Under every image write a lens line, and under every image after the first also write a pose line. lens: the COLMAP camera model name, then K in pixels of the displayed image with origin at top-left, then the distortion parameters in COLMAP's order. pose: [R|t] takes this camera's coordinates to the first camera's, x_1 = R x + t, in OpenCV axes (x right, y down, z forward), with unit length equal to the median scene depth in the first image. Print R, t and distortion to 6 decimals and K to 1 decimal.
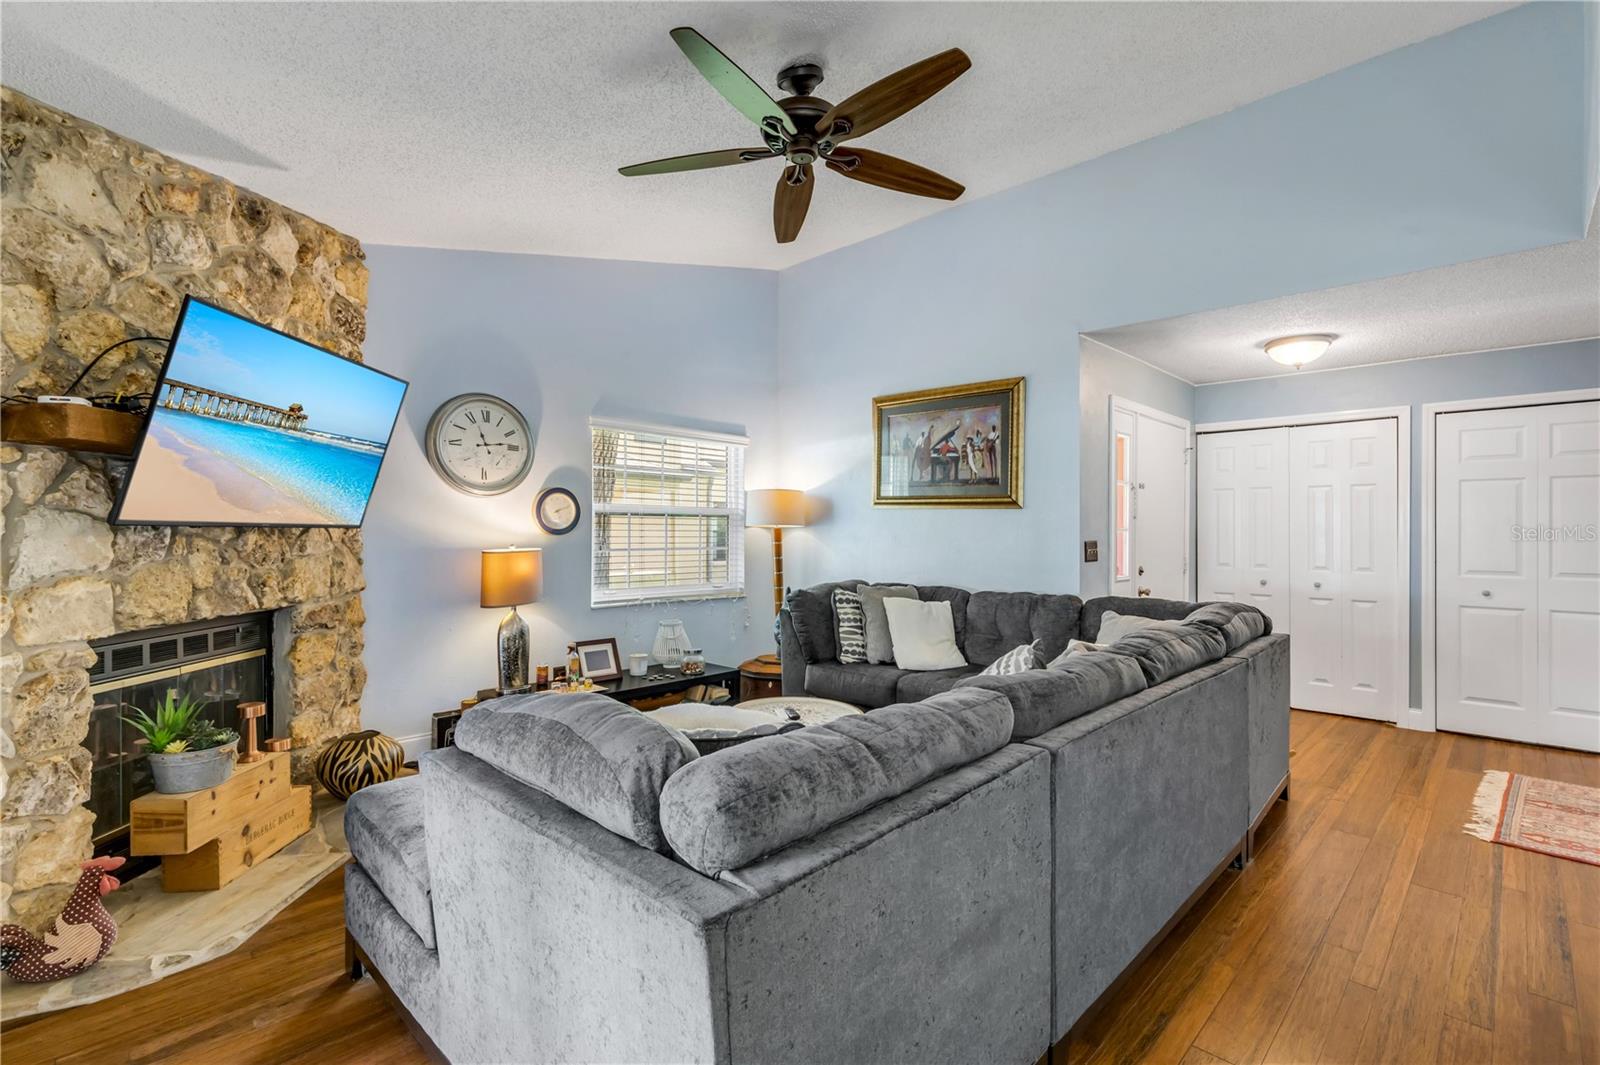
lens RADIAL K [[728.1, 0, 796.2], [0, 728.1, 537.6], [0, 0, 1]] dist [-0.004258, 0.000119]
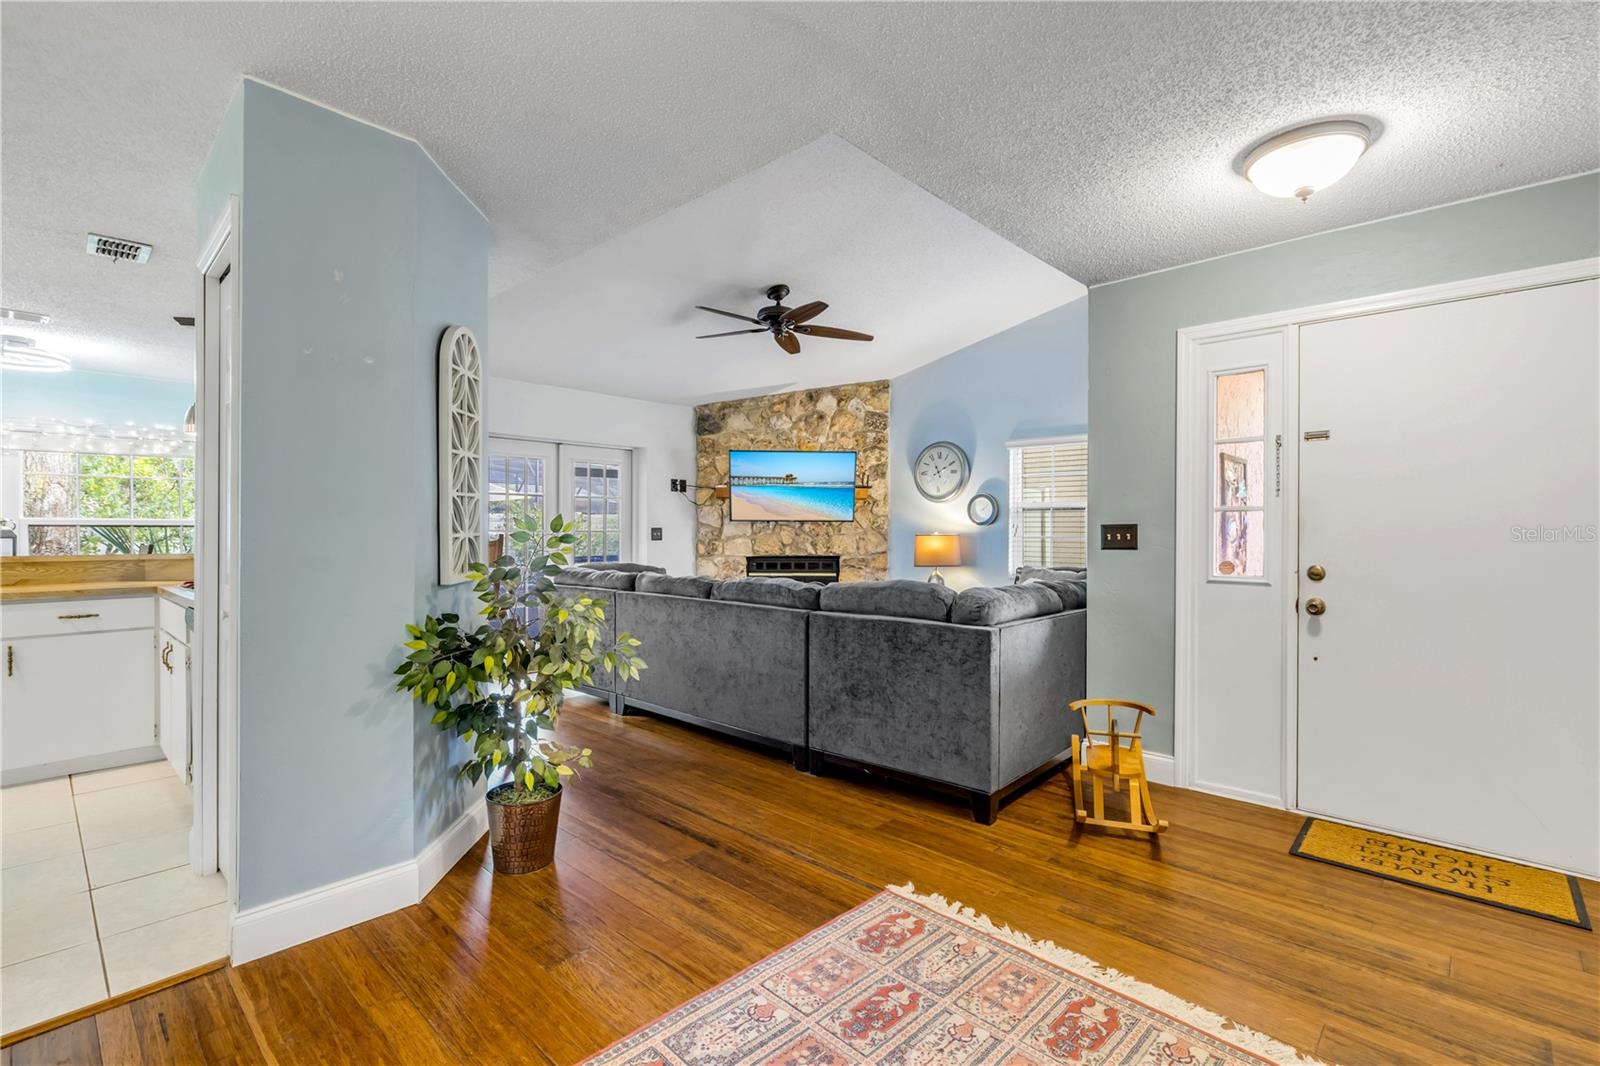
lens RADIAL K [[728.1, 0, 798.4], [0, 728.1, 533.7], [0, 0, 1]] dist [-0.004258, 0.000119]
pose [[0.031997, 0.002973, -0.999484, 1.809410], [-0.010133, 0.999945, 0.002650, 0.020838], [0.999437, 0.010043, 0.032025, 0.891120]]
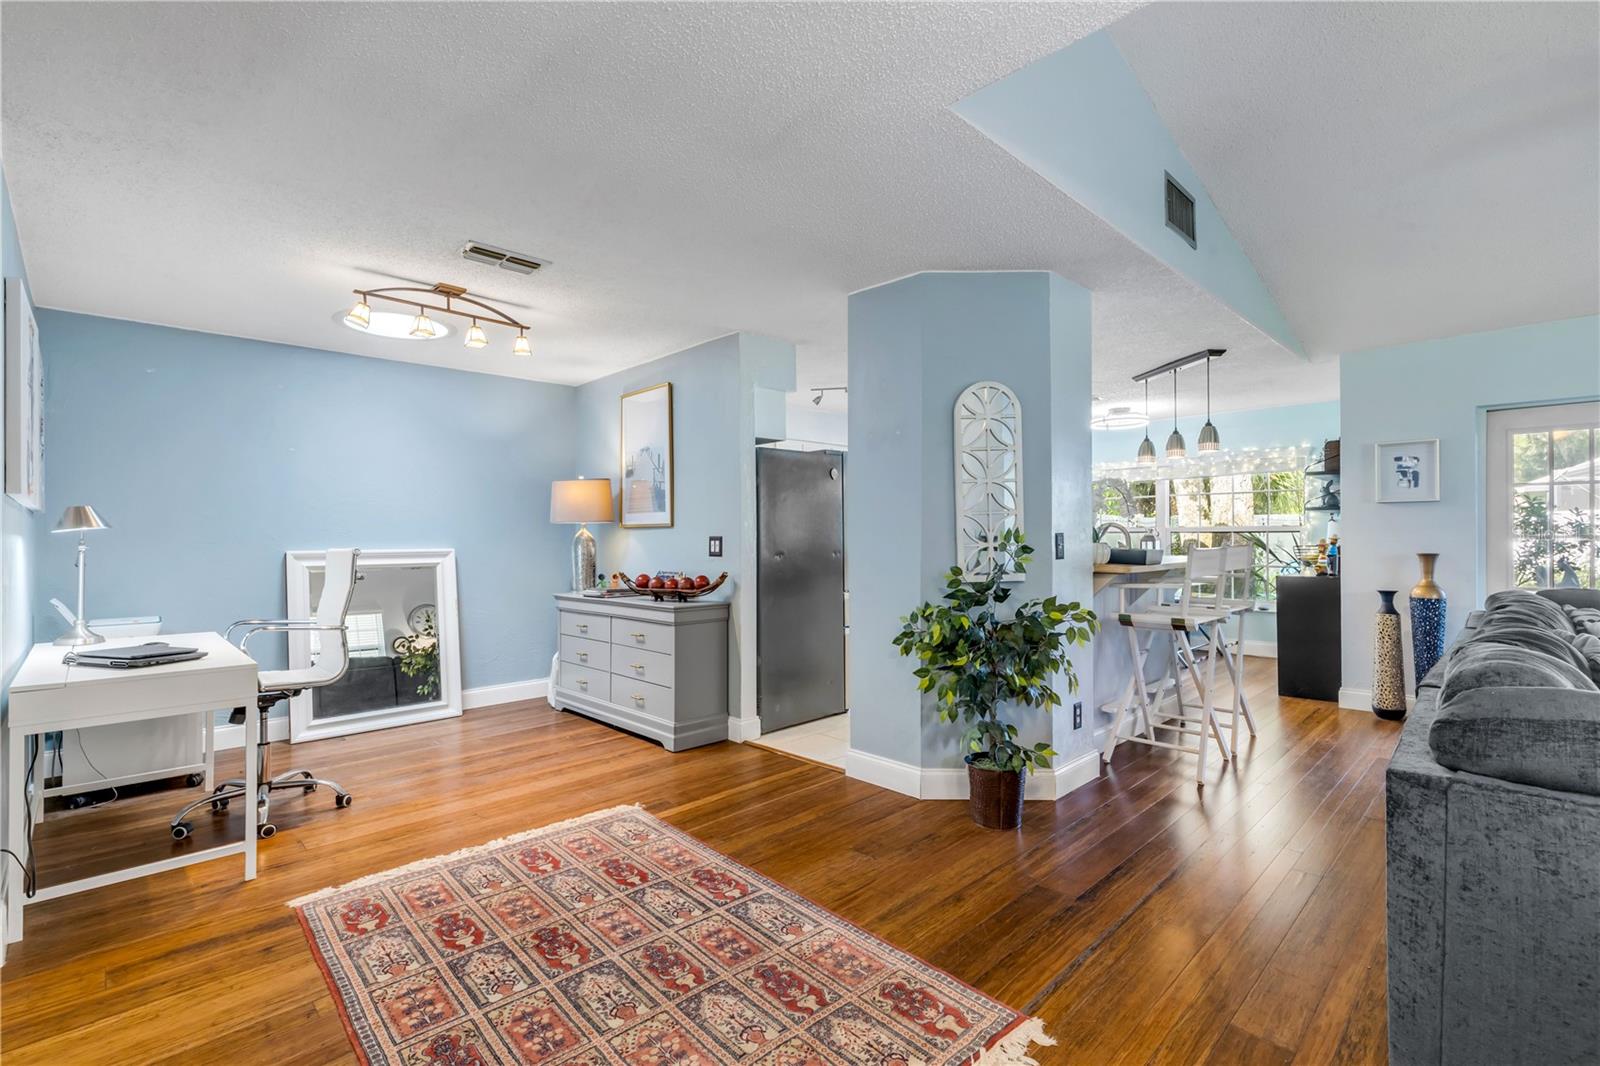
lens RADIAL K [[728.1, 0, 796.5], [0, 728.1, 532.0], [0, 0, 1]] dist [-0.004258, 0.000119]
pose [[-0.999691, 0.004754, 0.024402, 1.167937], [0.004896, 0.999971, 0.005765, 0.000862], [-0.024374, 0.005882, -0.999686, 1.658174]]
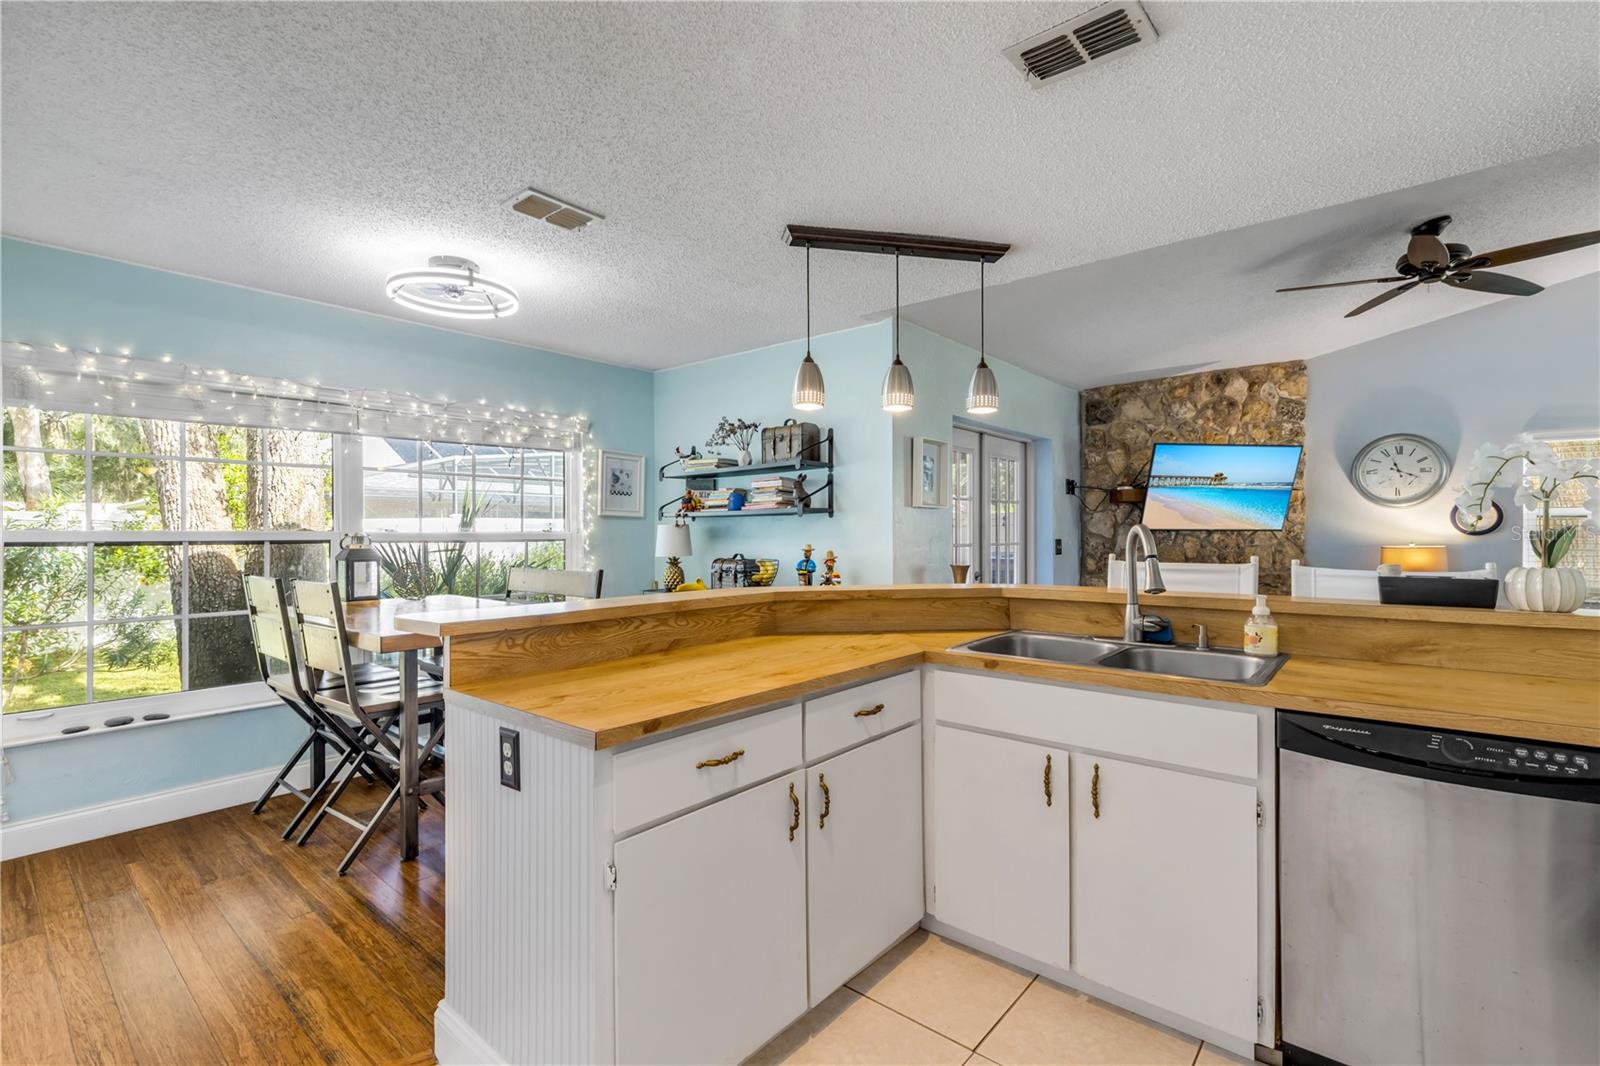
lens RADIAL K [[728.1, 0, 793.5], [0, 728.1, 531.3], [0, 0, 1]] dist [-0.004258, 0.000119]
pose [[0.074129, -0.004820, -0.997237, 1.260579], [-0.006839, 0.999962, -0.005342, 0.006203], [0.997225, 0.007216, 0.074093, -0.375940]]
